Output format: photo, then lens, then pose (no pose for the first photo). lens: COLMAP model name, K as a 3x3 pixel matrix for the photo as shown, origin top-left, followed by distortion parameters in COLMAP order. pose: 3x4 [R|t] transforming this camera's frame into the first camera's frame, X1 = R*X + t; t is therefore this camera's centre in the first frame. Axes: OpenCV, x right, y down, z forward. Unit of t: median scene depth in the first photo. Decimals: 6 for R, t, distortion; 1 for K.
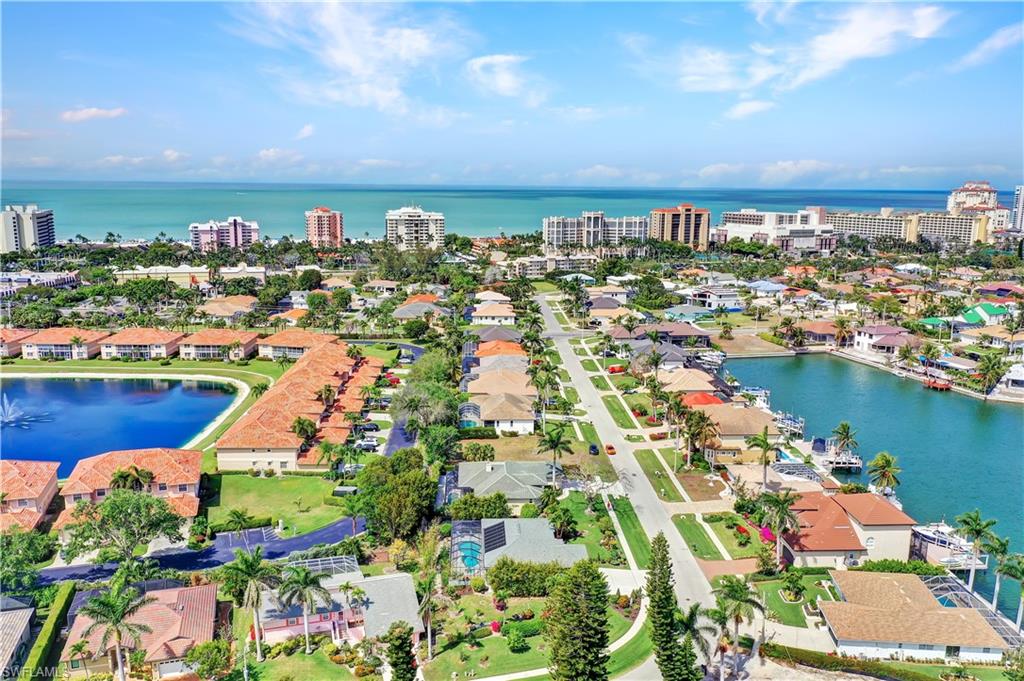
lens RADIAL K [[802.7, 0, 509.6], [0, 802.7, 356.3], [0, 0, 1]] dist [-0.012618, -0.004185]
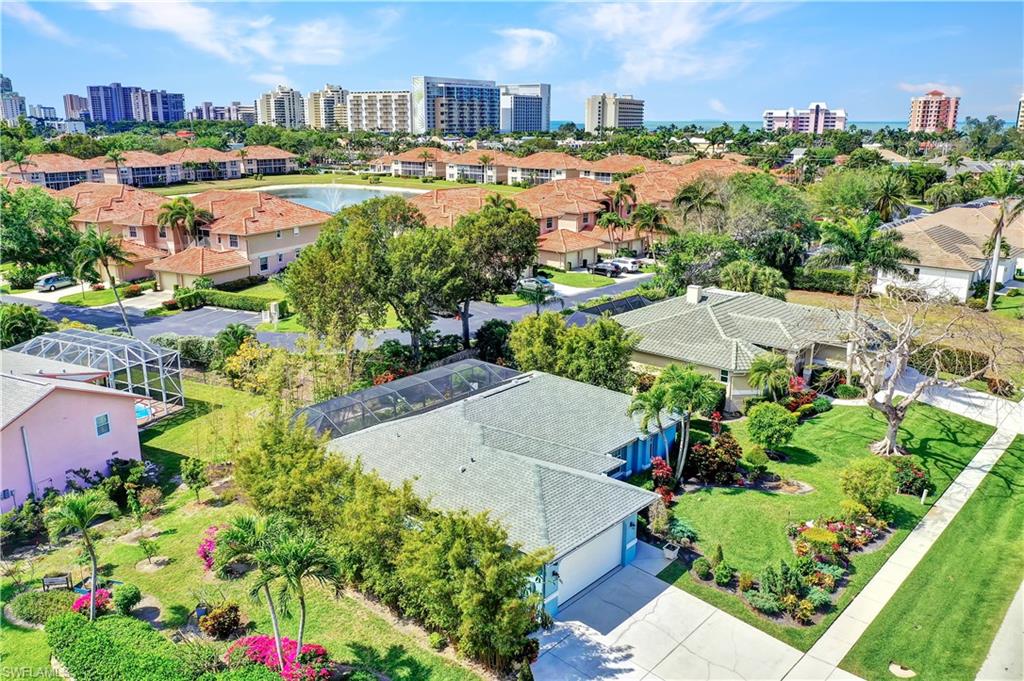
lens RADIAL K [[807.1, 0, 513.8], [0, 807.1, 335.3], [0, 0, 1]] dist [-0.006524, 0.000758]
pose [[0.715427, 0.169595, -0.677792, 0.049526], [-0.141456, 0.985162, 0.097194, 0.033282], [0.684218, 0.026342, 0.728801, 0.157693]]
